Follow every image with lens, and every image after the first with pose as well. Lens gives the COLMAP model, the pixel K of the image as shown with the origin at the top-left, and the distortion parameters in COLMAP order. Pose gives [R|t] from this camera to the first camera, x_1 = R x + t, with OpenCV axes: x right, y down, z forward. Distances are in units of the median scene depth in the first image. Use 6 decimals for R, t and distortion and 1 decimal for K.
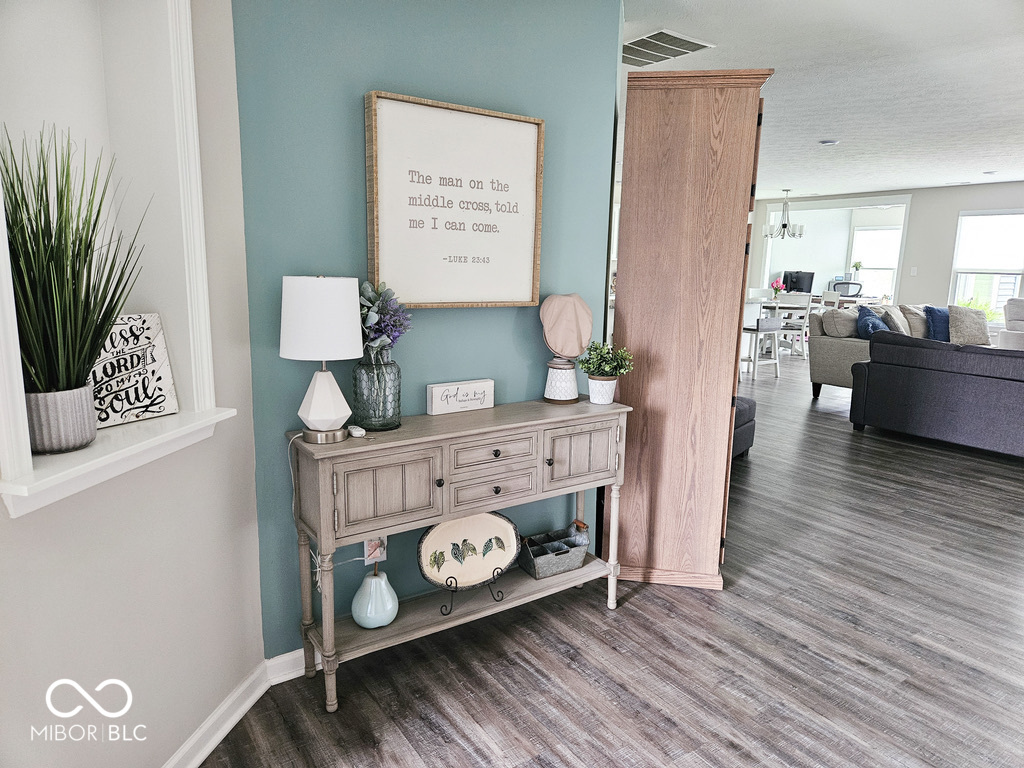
lens RADIAL K [[682.4, 0, 512.0], [0, 682.4, 384.0], [0, 0, 1]] dist [0.083155, -0.076908]
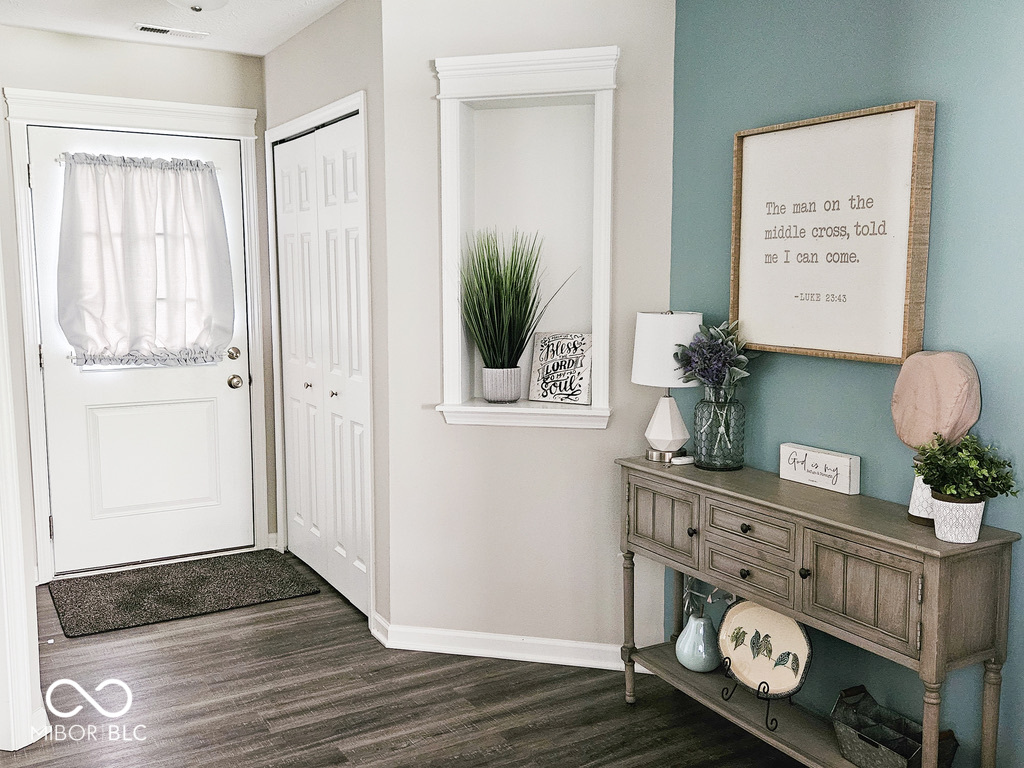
lens RADIAL K [[970.4, 0, 511.7], [0, 970.4, 378.1], [0, 0, 1]] dist [0.061410, -0.003013]
pose [[-0.092255, 0.089990, -0.991661, 1.175991], [-0.179225, 0.978142, 0.105437, -0.152692], [0.979473, 0.187457, -0.074110, 0.785745]]
